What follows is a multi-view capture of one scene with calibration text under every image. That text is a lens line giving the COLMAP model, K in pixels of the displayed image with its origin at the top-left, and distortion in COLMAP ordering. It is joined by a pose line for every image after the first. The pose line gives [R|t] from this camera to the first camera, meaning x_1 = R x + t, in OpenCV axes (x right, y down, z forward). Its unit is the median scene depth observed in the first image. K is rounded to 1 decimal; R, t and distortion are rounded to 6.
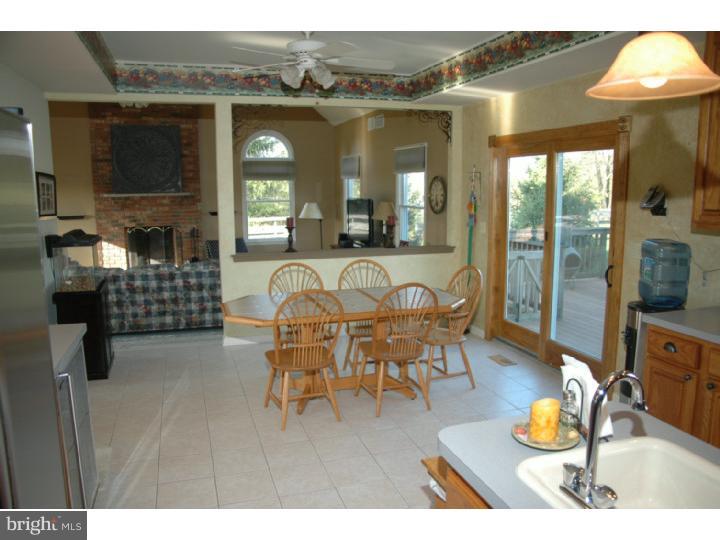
lens RADIAL K [[569.1, 0, 360.0], [0, 569.1, 270.0], [0, 0, 1]] dist [-0.081800, 0.003375]
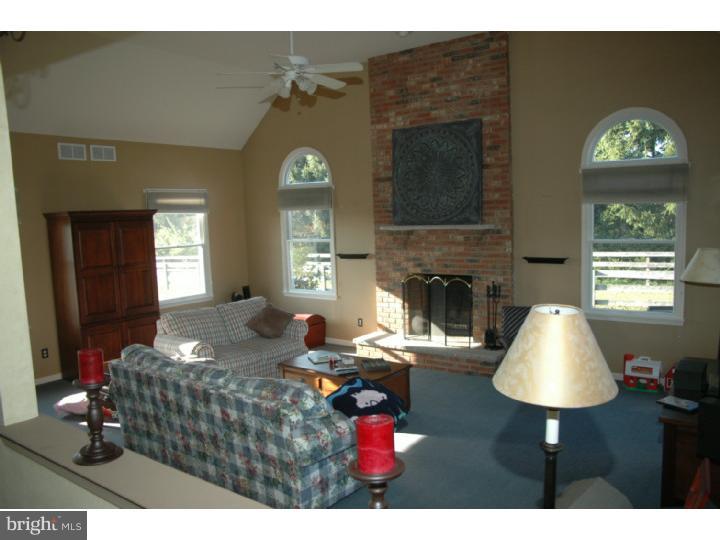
lens RADIAL K [[569.1, 0, 360.0], [0, 569.1, 270.0], [0, 0, 1]] dist [-0.081800, 0.003375]
pose [[0.588150, 0.070083, -0.805710, 0.122980], [-0.090783, 0.995663, 0.020336, -0.092610], [0.803641, 0.061184, 0.591961, 0.549962]]
